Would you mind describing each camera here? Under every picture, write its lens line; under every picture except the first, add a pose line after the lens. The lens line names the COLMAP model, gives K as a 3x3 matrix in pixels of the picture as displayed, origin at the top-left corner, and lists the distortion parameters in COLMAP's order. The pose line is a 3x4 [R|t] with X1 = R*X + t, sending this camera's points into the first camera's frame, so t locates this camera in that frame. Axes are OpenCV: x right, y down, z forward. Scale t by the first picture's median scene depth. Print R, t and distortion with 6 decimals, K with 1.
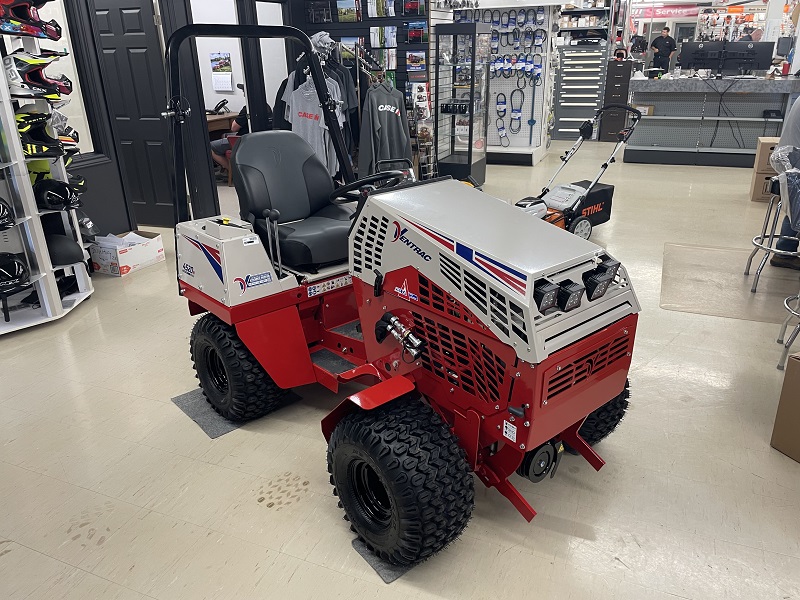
lens RADIAL K [[607.9, 0, 400.0], [0, 607.9, 300.0], [0, 0, 1]] dist [0.074679, -0.098293]
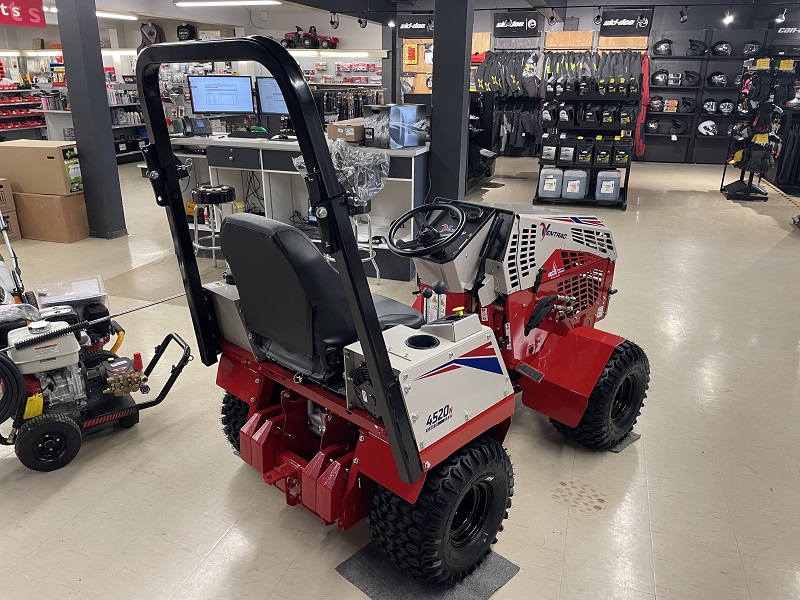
lens RADIAL K [[605.1, 0, 408.2], [0, 605.1, 312.1], [0, 0, 1]] dist [0.079372, -0.100862]
pose [[-0.088957, -0.342243, 0.935391, -1.125818], [0.373758, 0.859019, 0.349845, -0.476332], [-0.923251, 0.380731, 0.051500, 1.184614]]
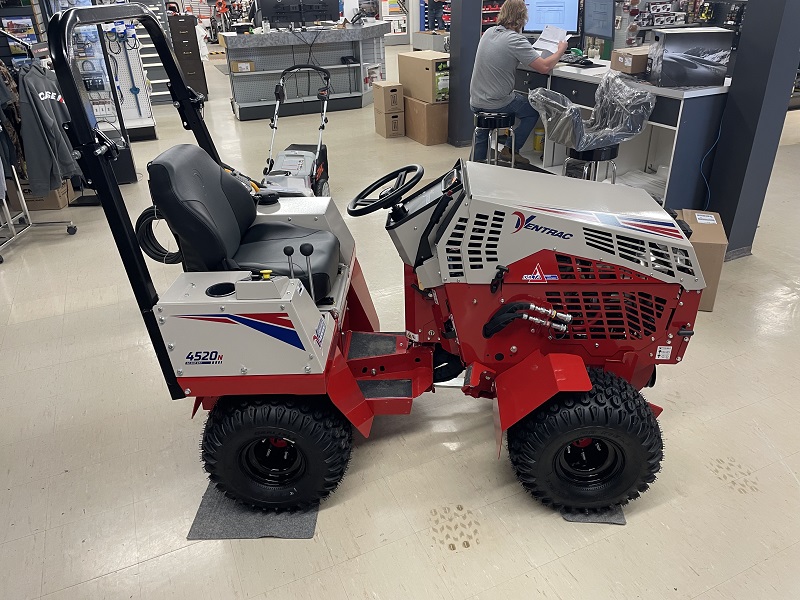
lens RADIAL K [[605.1, 0, 408.2], [0, 605.1, 312.1], [0, 0, 1]] dist [0.079372, -0.100862]
pose [[0.677002, -0.353943, 0.645286, -0.776185], [0.294105, 0.933825, 0.203648, -0.217137], [-0.674664, 0.051912, 0.736297, 0.377711]]
